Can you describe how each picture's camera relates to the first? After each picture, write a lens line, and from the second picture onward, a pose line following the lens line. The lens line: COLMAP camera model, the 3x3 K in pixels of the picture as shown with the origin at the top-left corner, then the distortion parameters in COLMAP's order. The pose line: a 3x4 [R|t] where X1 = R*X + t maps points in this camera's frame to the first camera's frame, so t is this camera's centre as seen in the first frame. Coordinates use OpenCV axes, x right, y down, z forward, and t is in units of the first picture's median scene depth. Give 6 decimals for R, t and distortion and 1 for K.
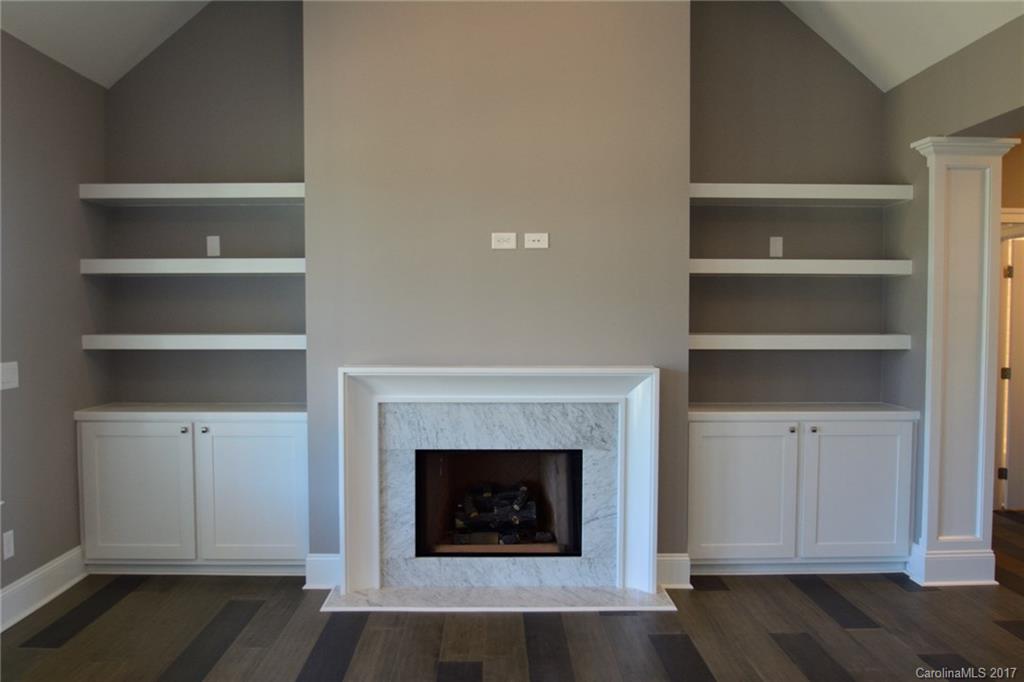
lens RADIAL K [[846.0, 0, 511.0], [0, 846.0, 342.1], [0, 0, 1]] dist [-0.065281, 0.017129]
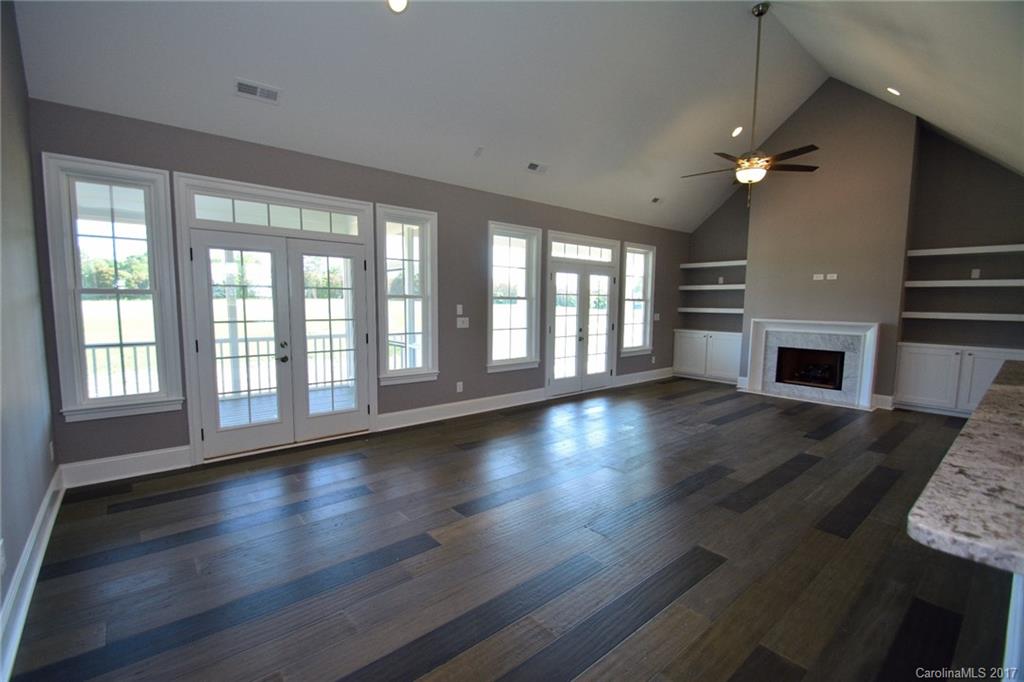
lens RADIAL K [[450.2, 0, 500.6], [0, 450.2, 341.1], [0, 0, 1]] dist [0.001167, -0.004006]
pose [[0.629206, 0.074907, -0.773620, 0.510062], [-0.041087, 0.997159, 0.063135, 0.045112], [0.776152, -0.007939, 0.630496, -0.799021]]
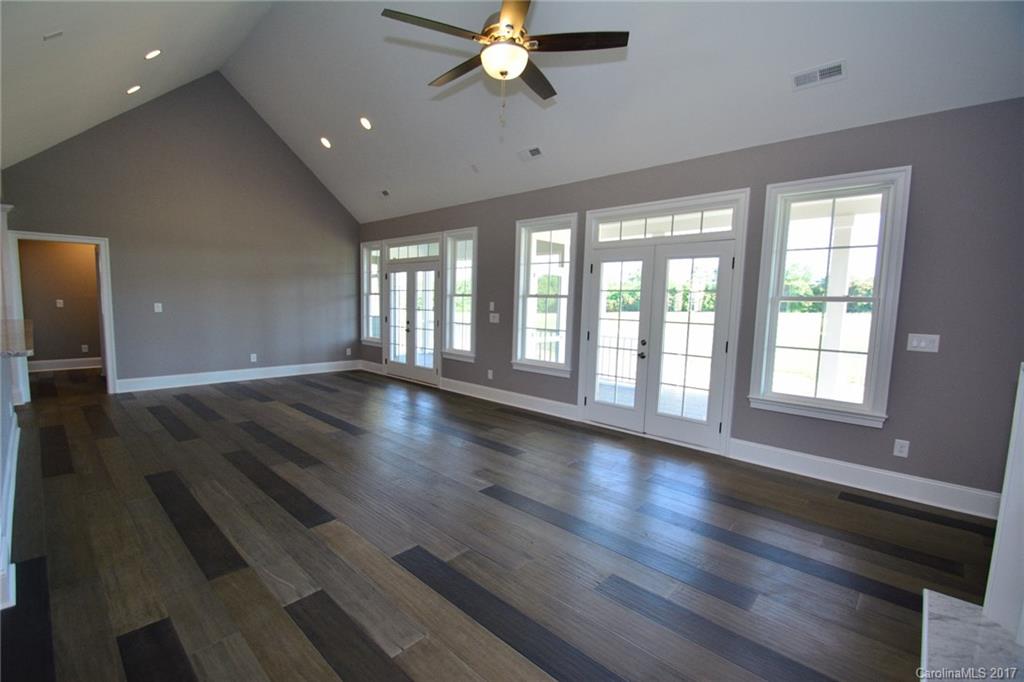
lens RADIAL K [[450.2, 0, 504.1], [0, 450.2, 343.4], [0, 0, 1]] dist [0.001167, -0.004006]
pose [[-0.696405, 0.050845, -0.715846, 0.464302], [-0.051603, 0.991357, 0.120616, -0.015571], [0.715791, 0.120937, -0.687762, 0.893234]]
